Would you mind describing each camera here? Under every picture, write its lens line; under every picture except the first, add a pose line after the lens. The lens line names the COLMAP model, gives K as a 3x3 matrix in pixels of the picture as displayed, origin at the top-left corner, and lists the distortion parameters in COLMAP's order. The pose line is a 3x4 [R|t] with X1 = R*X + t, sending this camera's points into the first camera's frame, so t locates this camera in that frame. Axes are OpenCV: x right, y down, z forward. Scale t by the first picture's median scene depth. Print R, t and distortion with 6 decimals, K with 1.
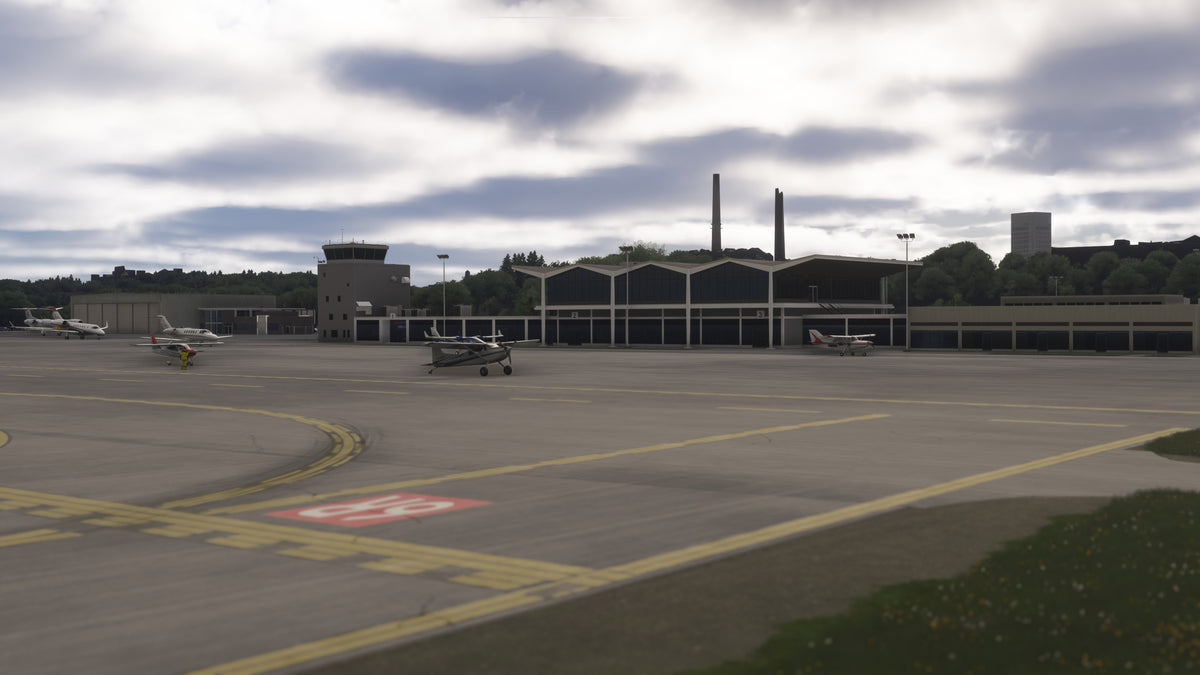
lens RADIAL K [[1350.6, 0, 600.0], [0, 1350.6, 337.5], [0, 0, 1]] dist [-0.009407, -0.007494]
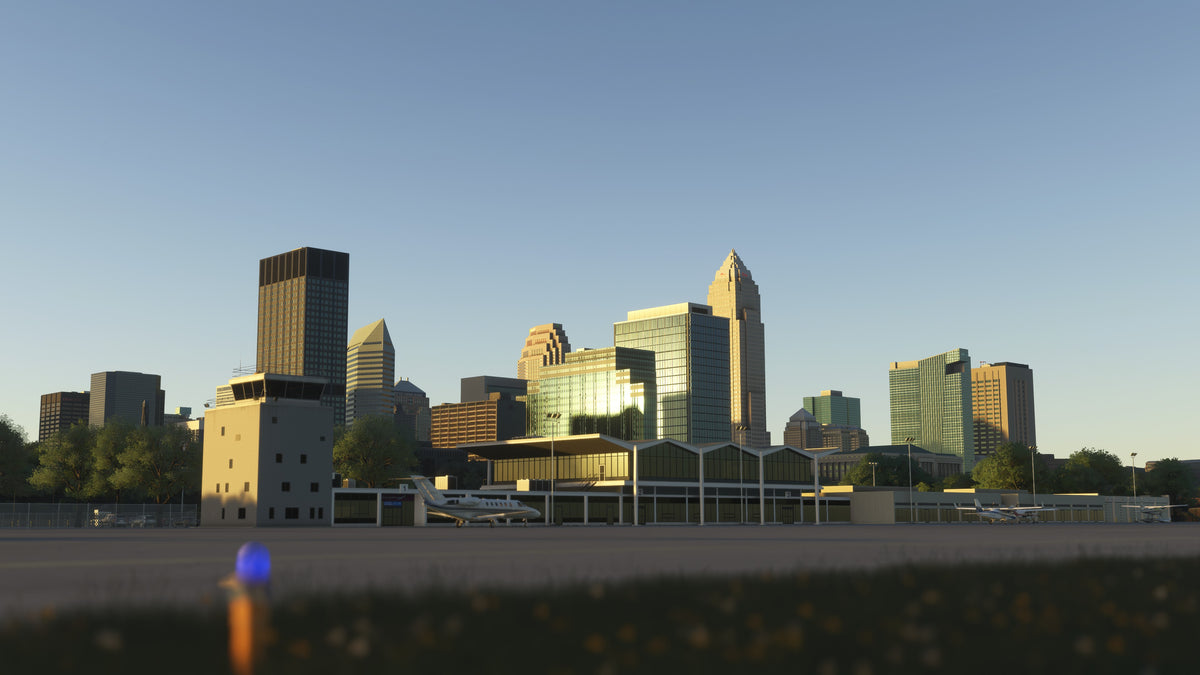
lens RADIAL K [[1350.6, 0, 600.0], [0, 1350.6, 337.5], [0, 0, 1]] dist [-0.009407, -0.007494]
pose [[0.202066, 0.119505, 0.972053, -0.932676], [-0.000684, 0.992544, -0.121882, -0.008868], [-0.979372, 0.023964, 0.200642, 0.843720]]
